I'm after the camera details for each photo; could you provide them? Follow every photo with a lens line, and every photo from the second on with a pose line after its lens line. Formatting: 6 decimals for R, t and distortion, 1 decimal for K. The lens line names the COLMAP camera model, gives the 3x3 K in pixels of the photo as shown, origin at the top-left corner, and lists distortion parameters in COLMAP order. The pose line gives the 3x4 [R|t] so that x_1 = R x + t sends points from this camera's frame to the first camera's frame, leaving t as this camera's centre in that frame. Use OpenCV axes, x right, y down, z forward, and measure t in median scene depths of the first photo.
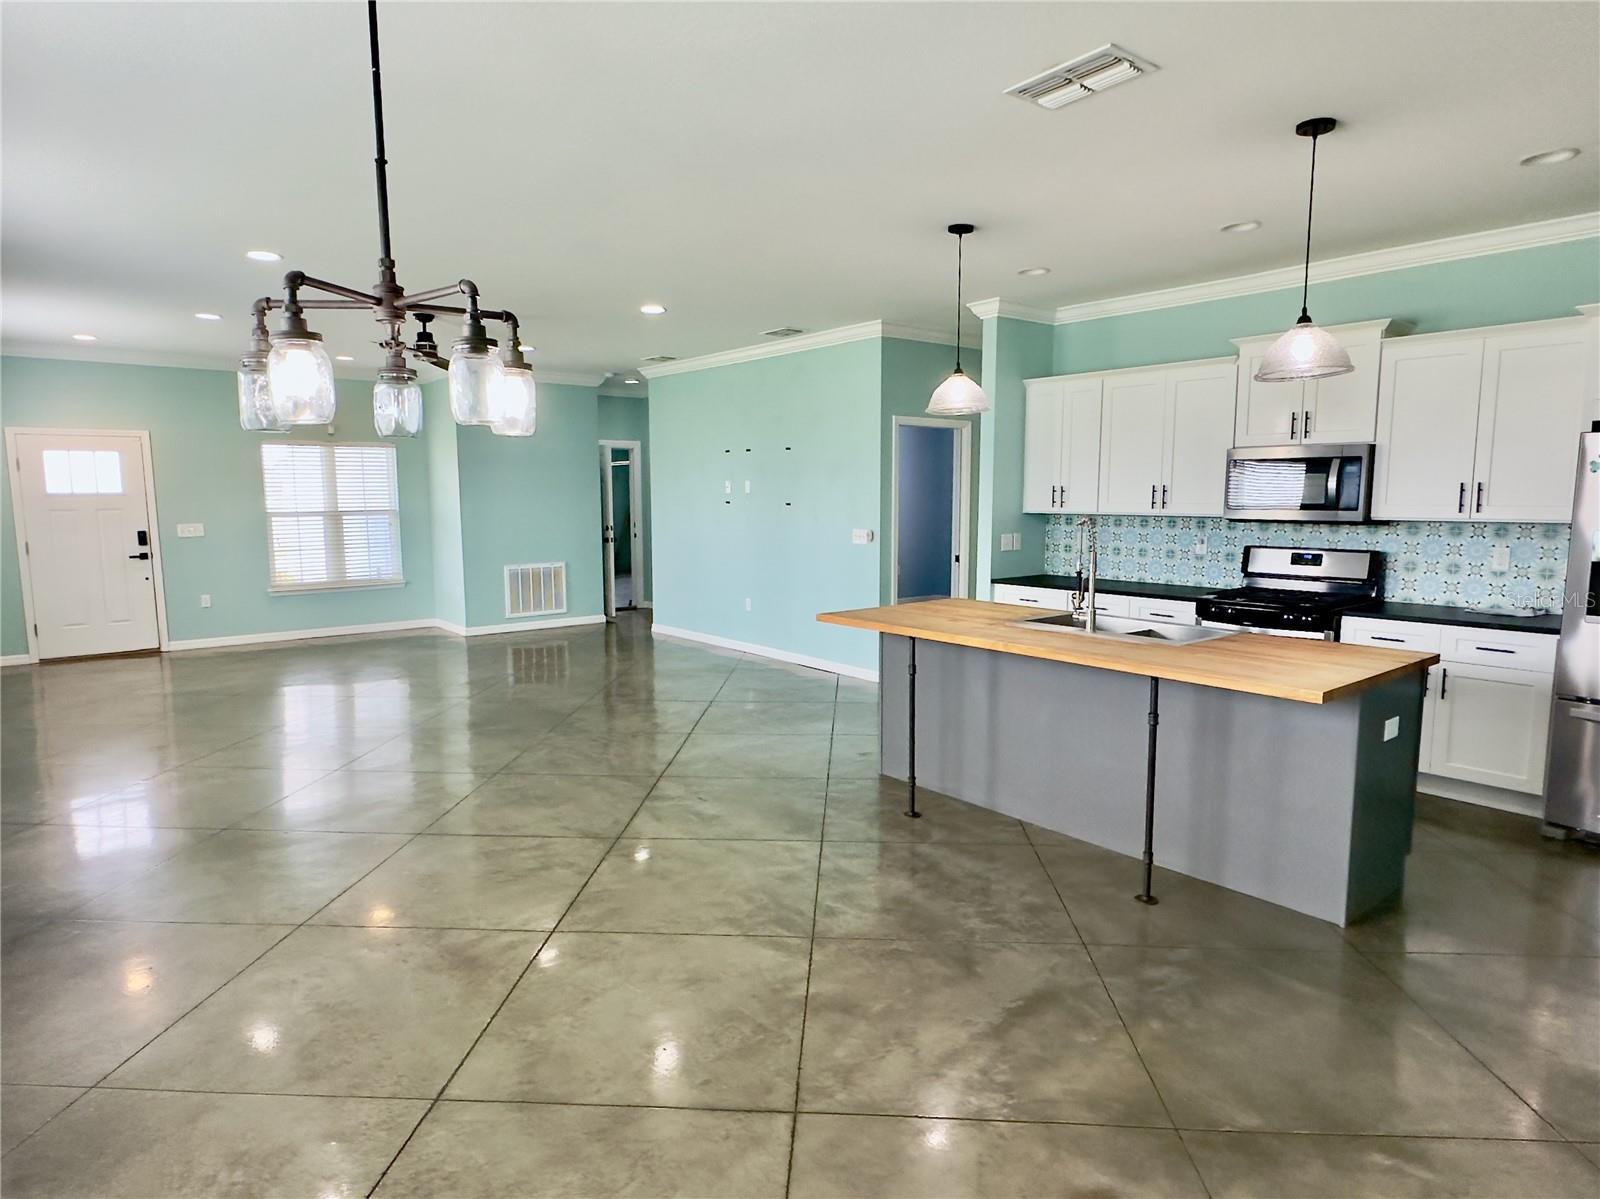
lens RADIAL K [[911.4, 0, 795.7], [0, 911.4, 597.3], [0, 0, 1]] dist [-0.000405, -0.000058]
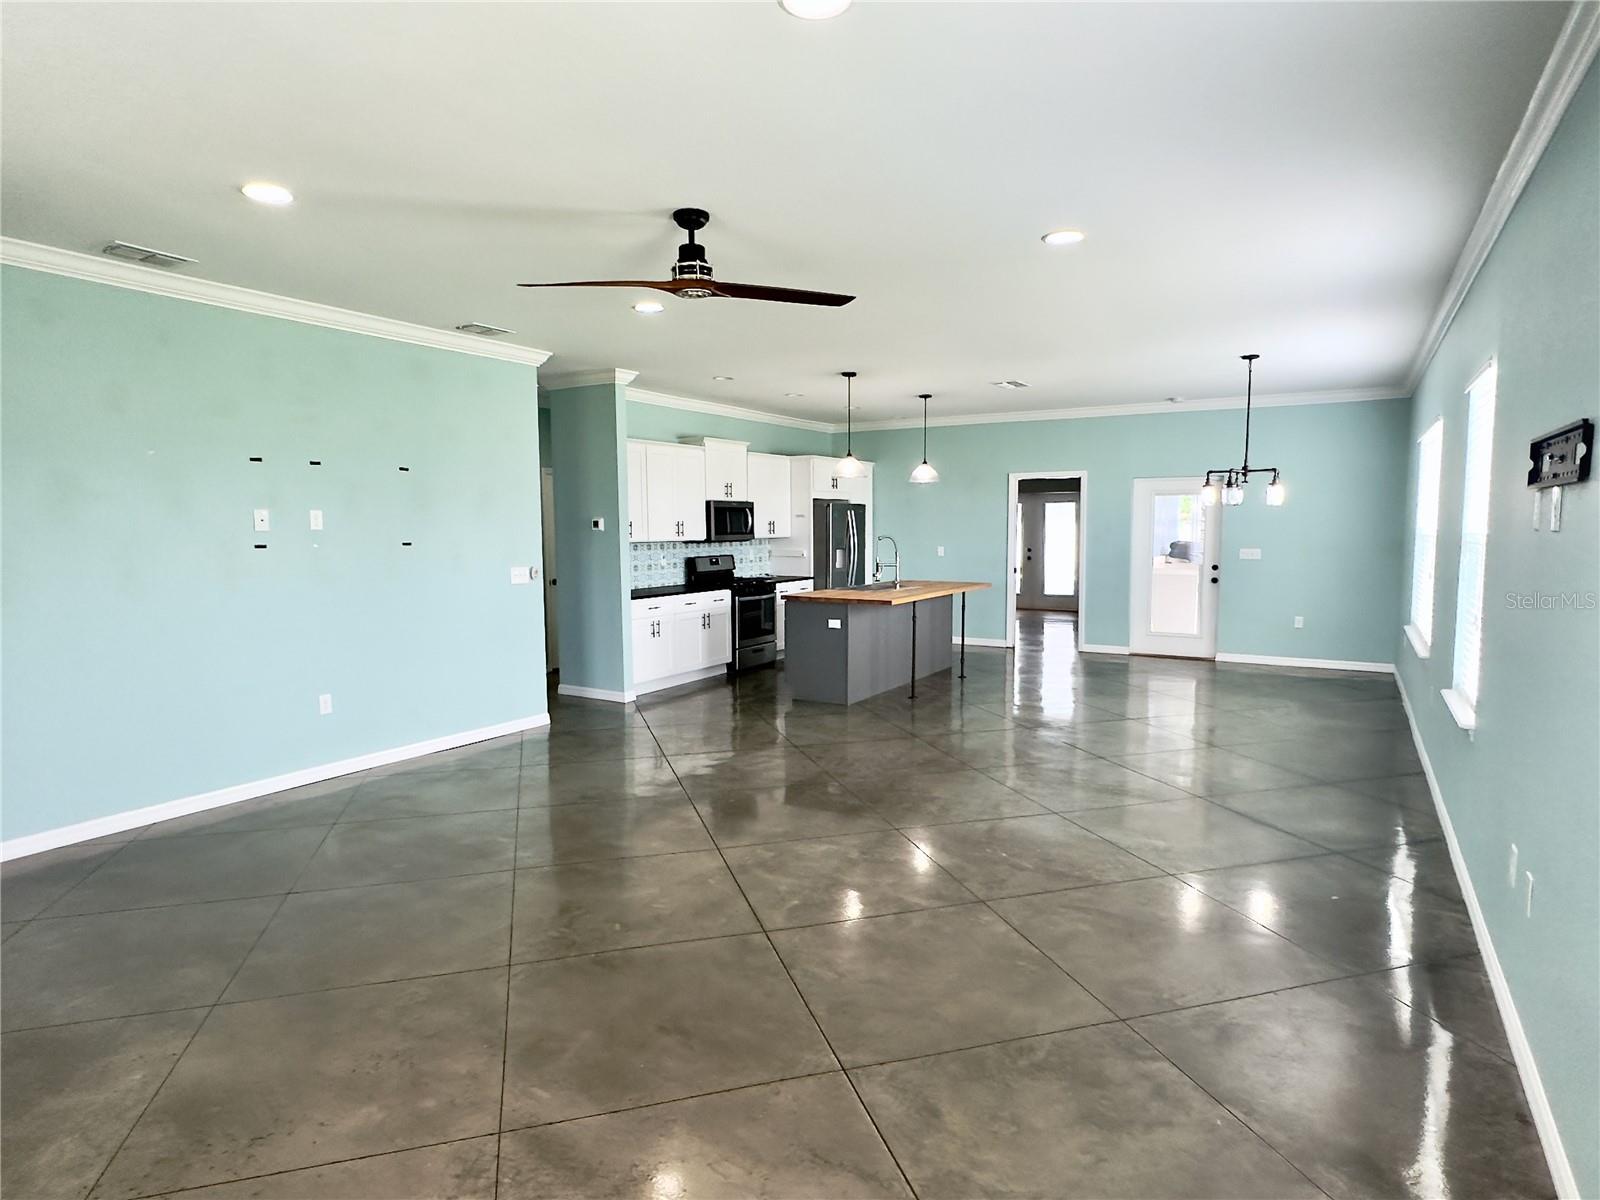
lens RADIAL K [[911.4, 0, 796.7], [0, 911.4, 603.5], [0, 0, 1]] dist [-0.000405, -0.000058]
pose [[-0.335032, -0.075556, 0.939173, -1.094647], [0.119047, 0.985397, 0.121742, -0.145012], [-0.934656, 0.152593, -0.321145, 1.292964]]
